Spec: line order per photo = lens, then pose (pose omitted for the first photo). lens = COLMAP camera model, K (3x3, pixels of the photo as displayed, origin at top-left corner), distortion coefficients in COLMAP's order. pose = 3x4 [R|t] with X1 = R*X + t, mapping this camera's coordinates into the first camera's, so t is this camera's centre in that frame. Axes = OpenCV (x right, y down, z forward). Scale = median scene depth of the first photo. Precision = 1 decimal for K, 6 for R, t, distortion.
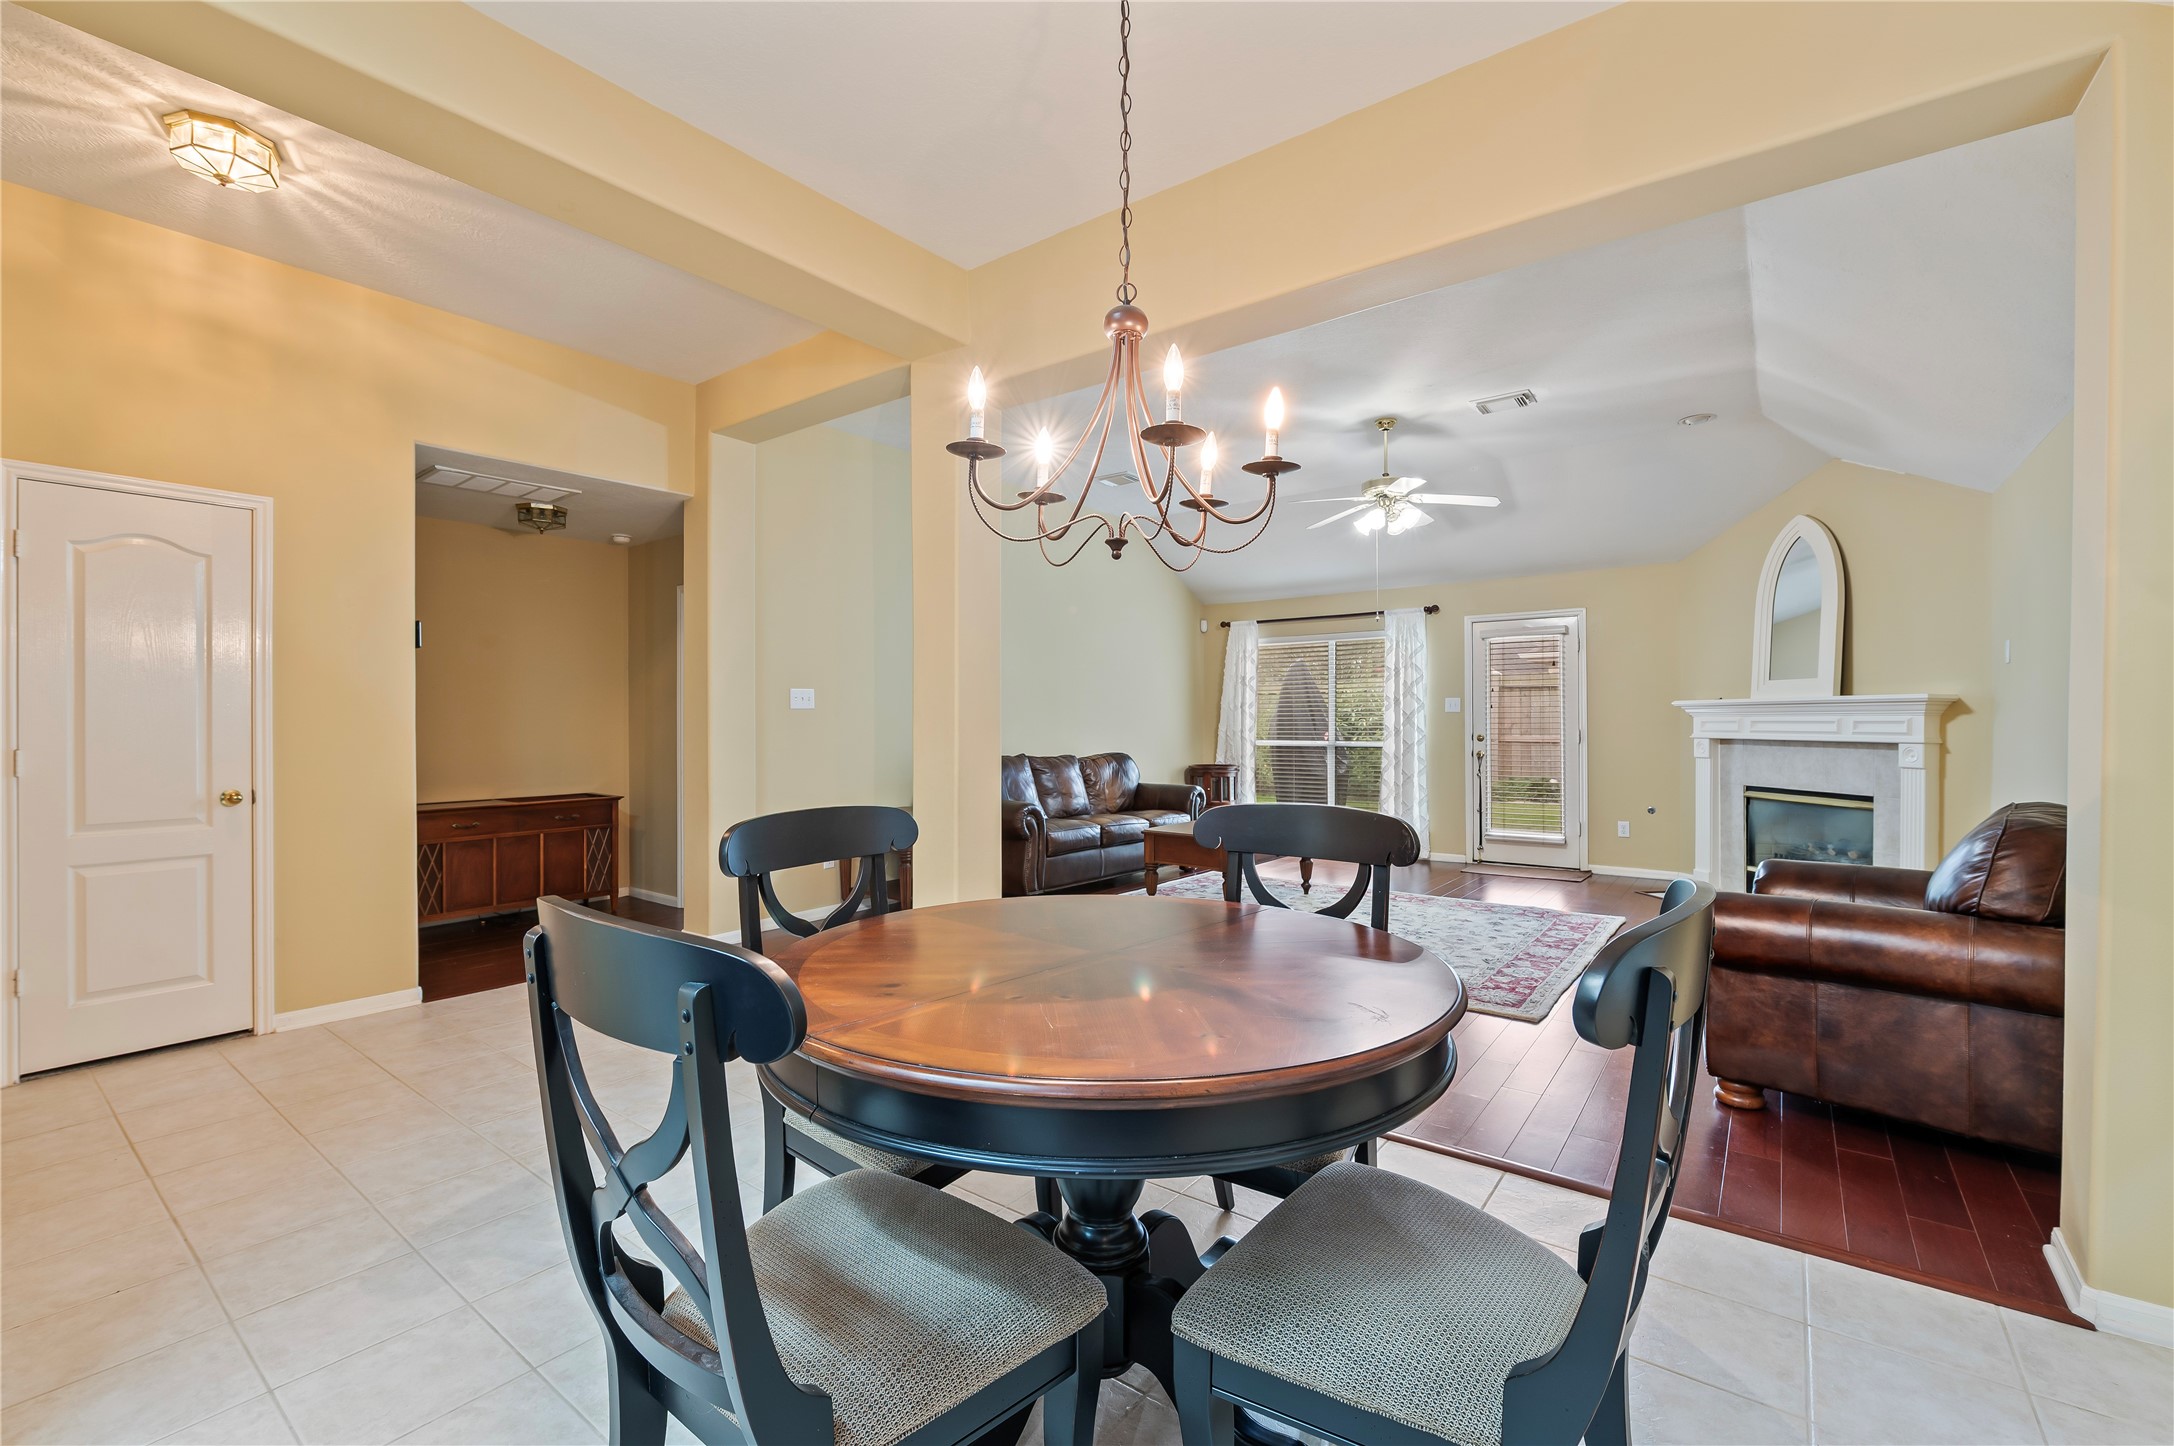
lens RADIAL K [[916.5, 0, 1112.7], [0, 916.5, 723.2], [0, 0, 1]] dist [-0.002438, -0.000461]
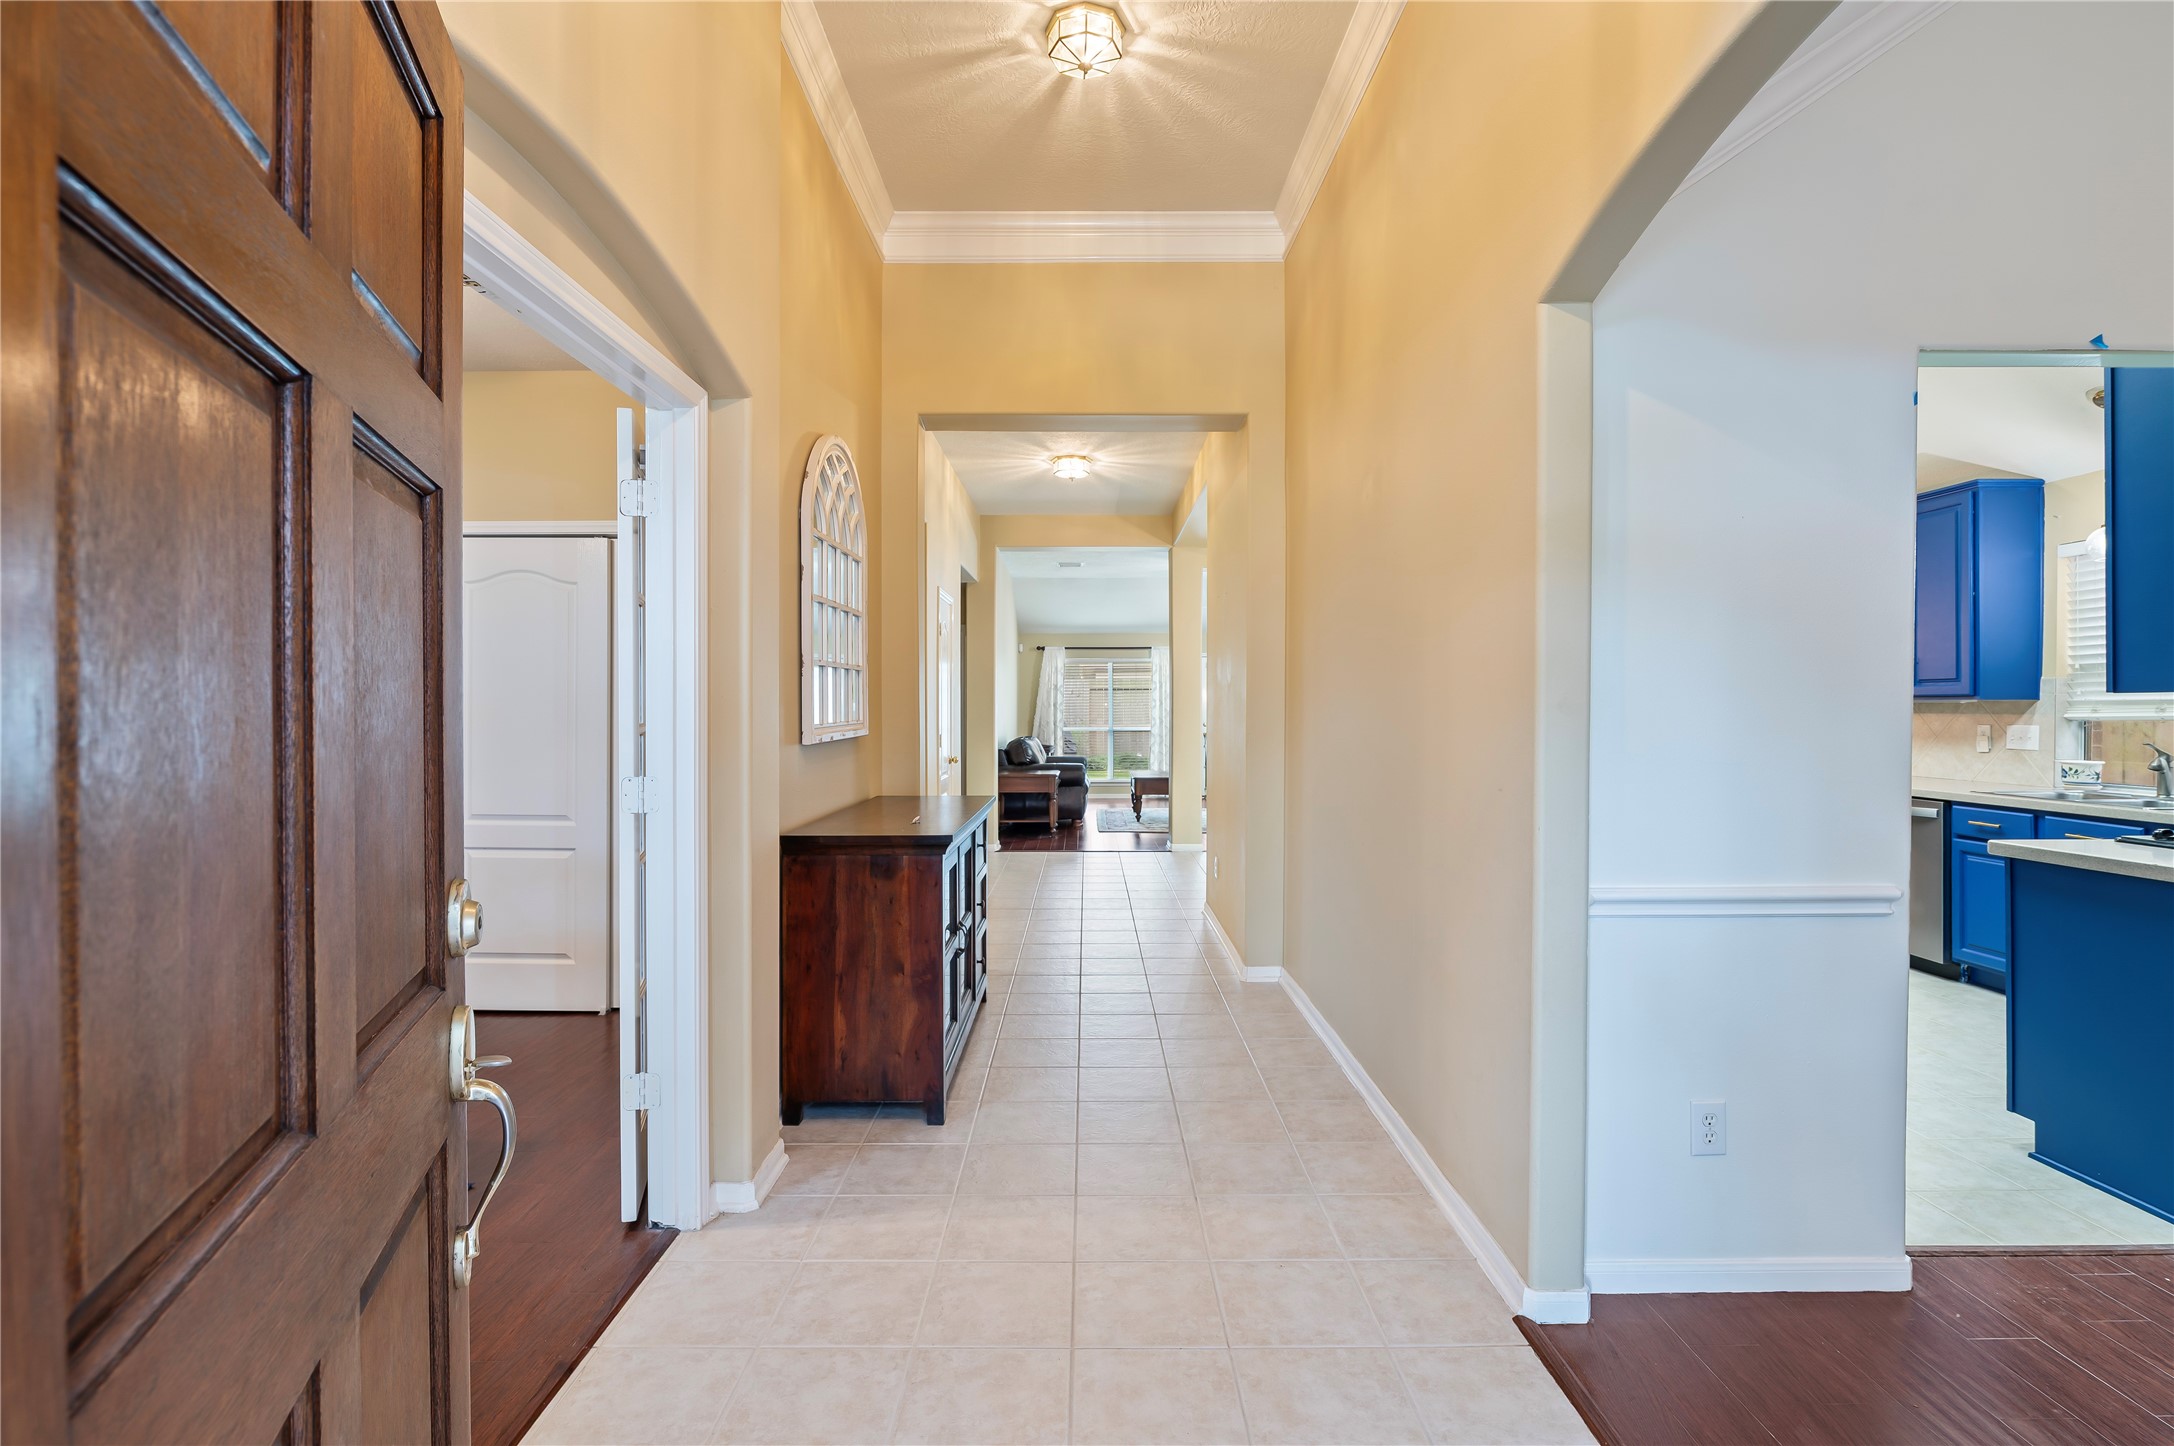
lens RADIAL K [[1001.1, 0, 1101.3], [0, 1001.1, 710.3], [0, 0, 1]] dist [-0.011921, 0.001757]
pose [[0.783841, -0.000634, 0.620961, -0.940384], [0.001541, 0.999998, -0.000924, -0.009732], [-0.620960, 0.001681, 0.783841, -0.350189]]
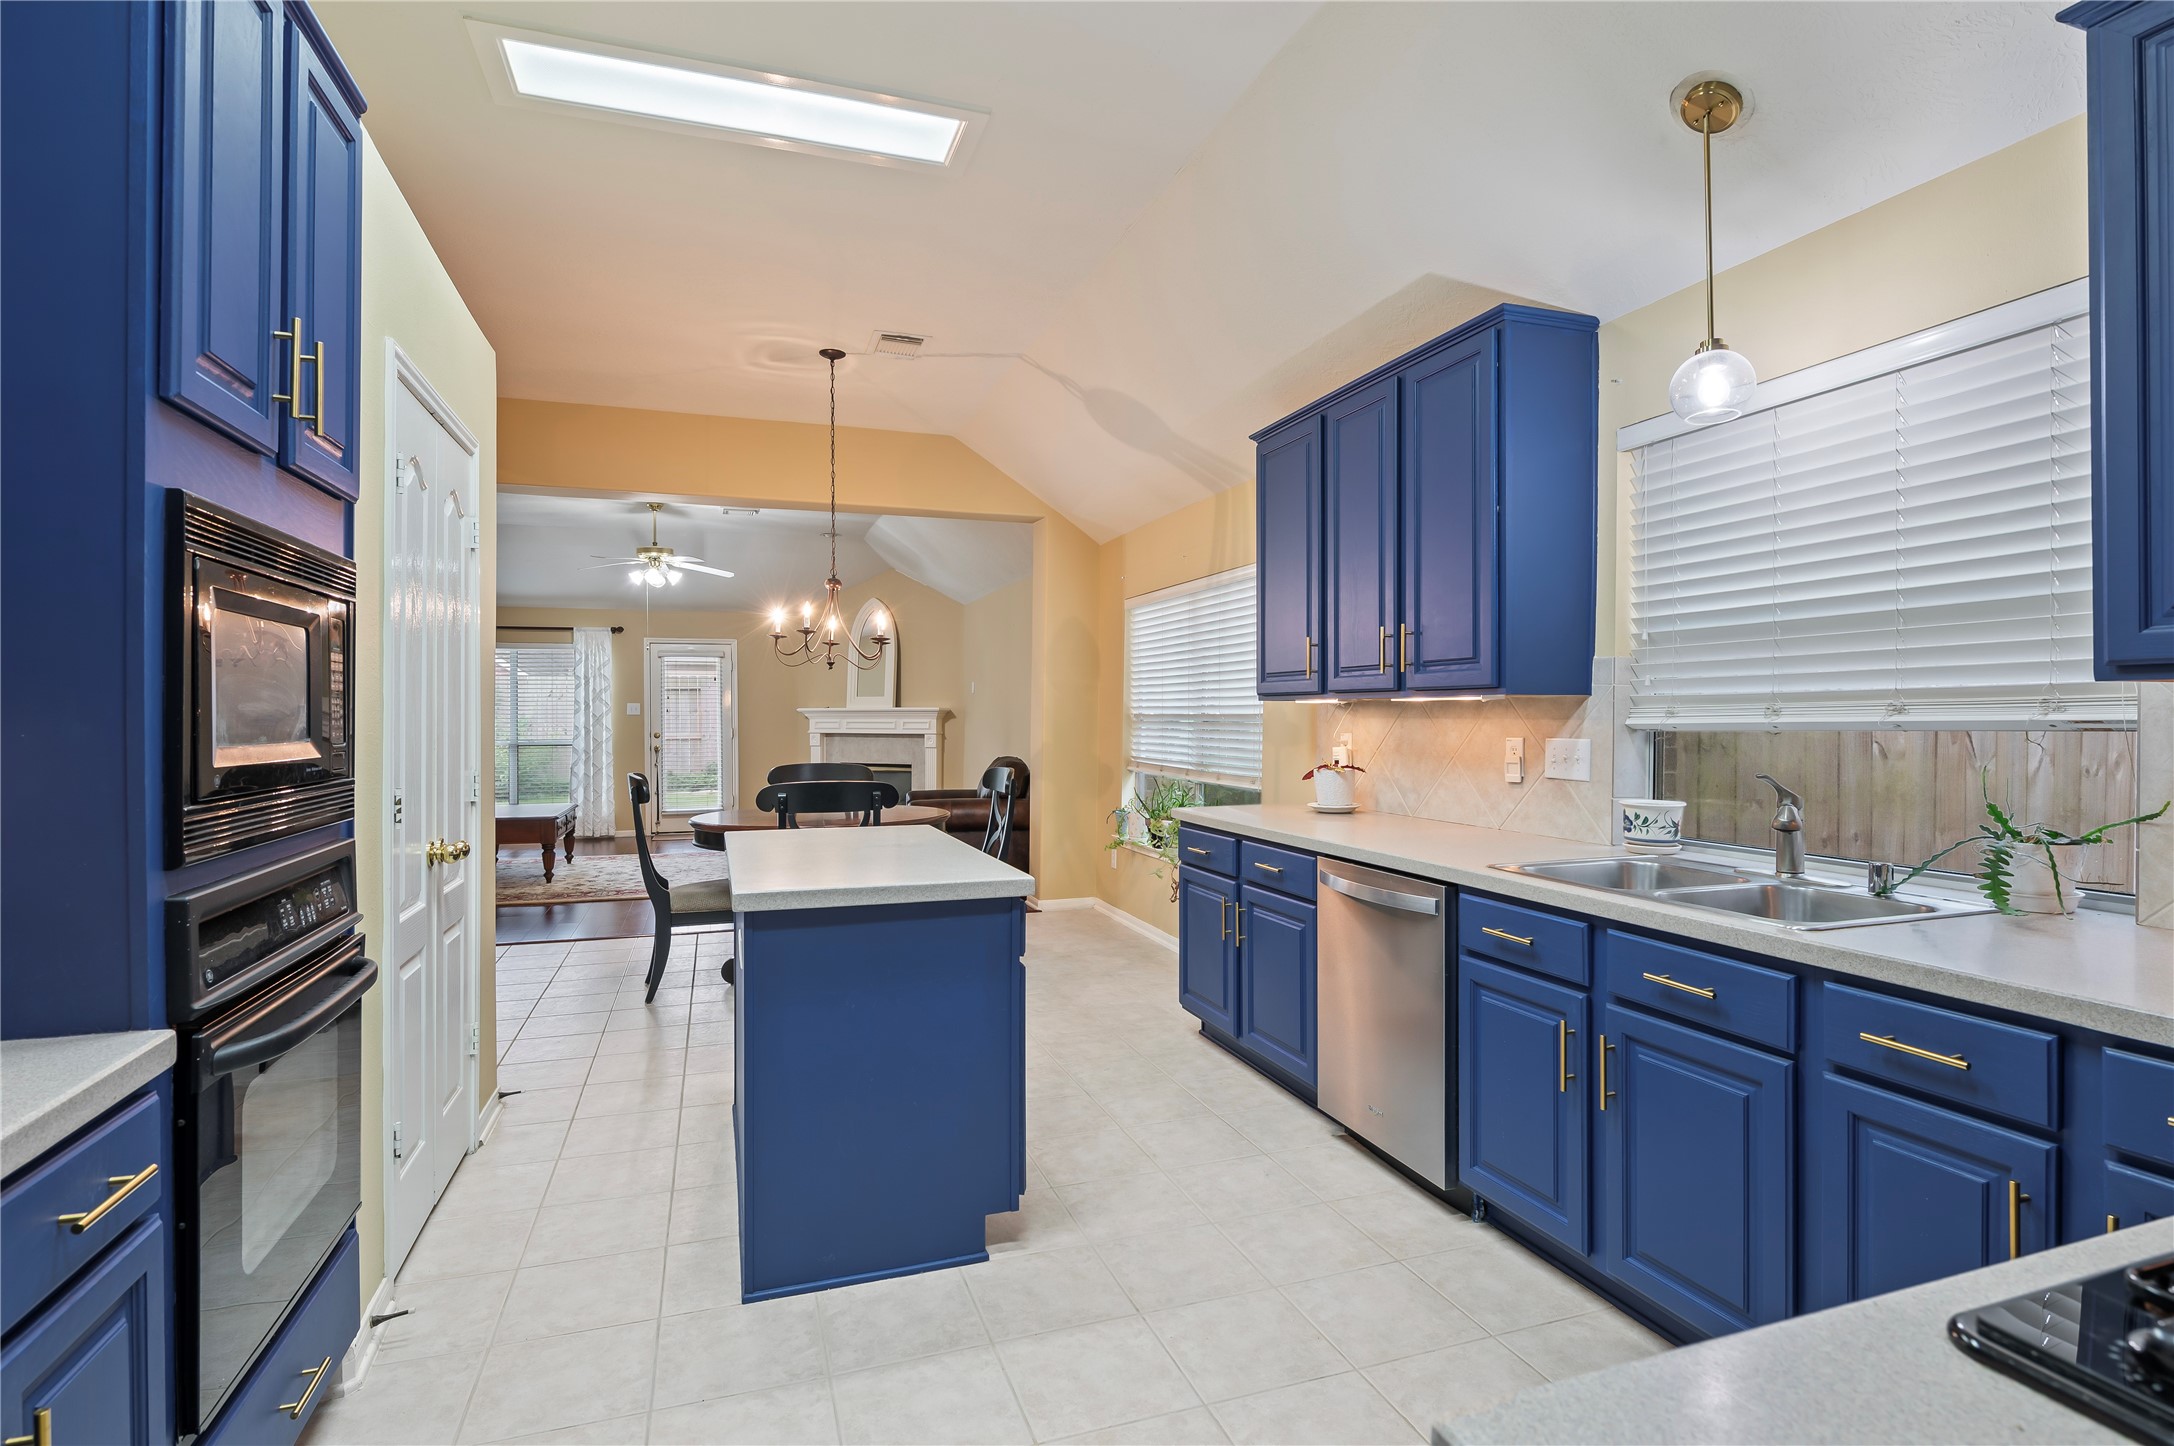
lens RADIAL K [[1045.2, 0, 1079.1], [0, 1045.2, 722.4], [0, 0, 1]] dist [-0.003320, -0.000682]
pose [[0.550887, -0.006193, 0.834557, -0.488968], [0.002763, 0.999981, 0.005597, -0.008566], [-0.834575, -0.000778, 0.550894, -0.277904]]
